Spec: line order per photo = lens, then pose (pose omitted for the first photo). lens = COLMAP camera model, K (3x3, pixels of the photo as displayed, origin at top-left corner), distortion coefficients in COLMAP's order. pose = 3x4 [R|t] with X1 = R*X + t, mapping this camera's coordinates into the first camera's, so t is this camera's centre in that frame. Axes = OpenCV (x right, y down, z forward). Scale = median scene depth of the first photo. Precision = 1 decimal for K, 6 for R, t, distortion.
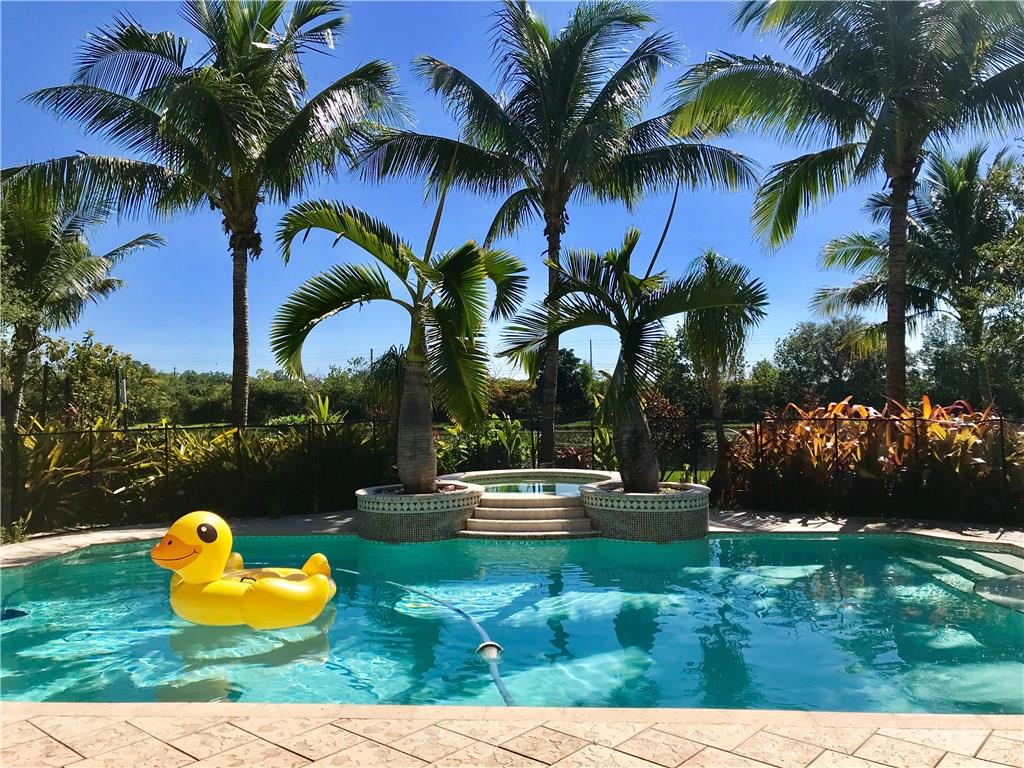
lens RADIAL K [[843.0, 0, 510.6], [0, 843.0, 360.1], [0, 0, 1]] dist [0.074735, -0.128675]
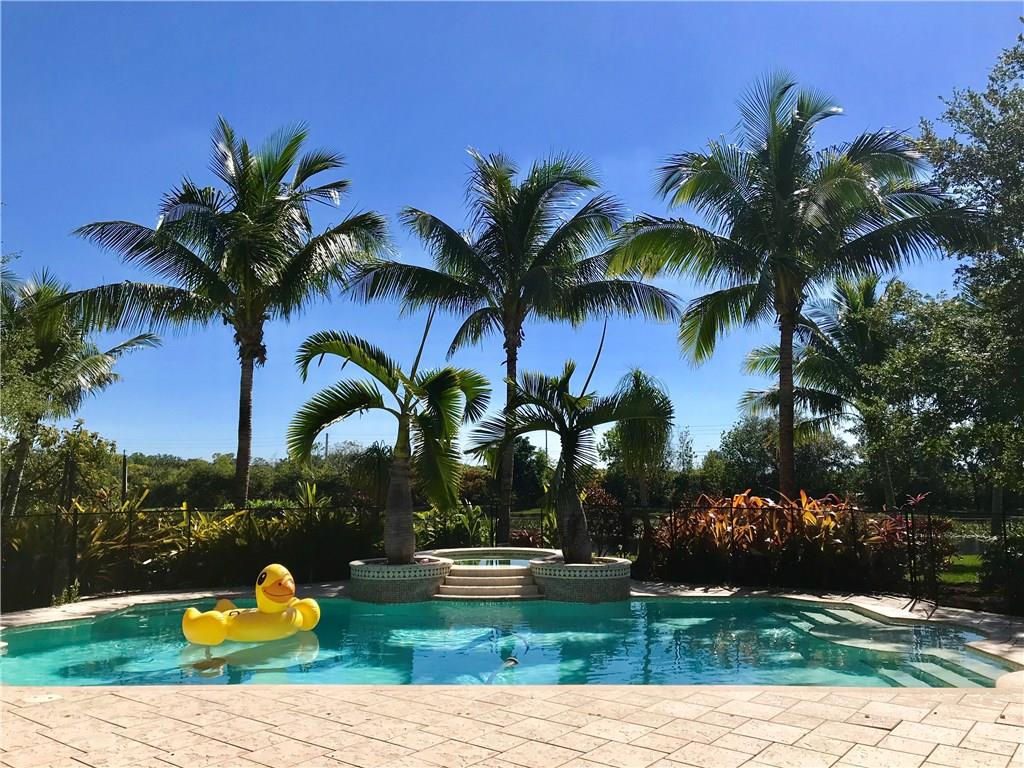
lens RADIAL K [[843.0, 0, 510.6], [0, 843.0, 360.1], [0, 0, 1]] dist [0.074735, -0.128675]
pose [[0.998538, 0.018981, 0.050614, -0.014583], [-0.013753, 0.994718, -0.101722, -0.015712], [-0.052277, 0.100877, 0.993524, -0.256158]]
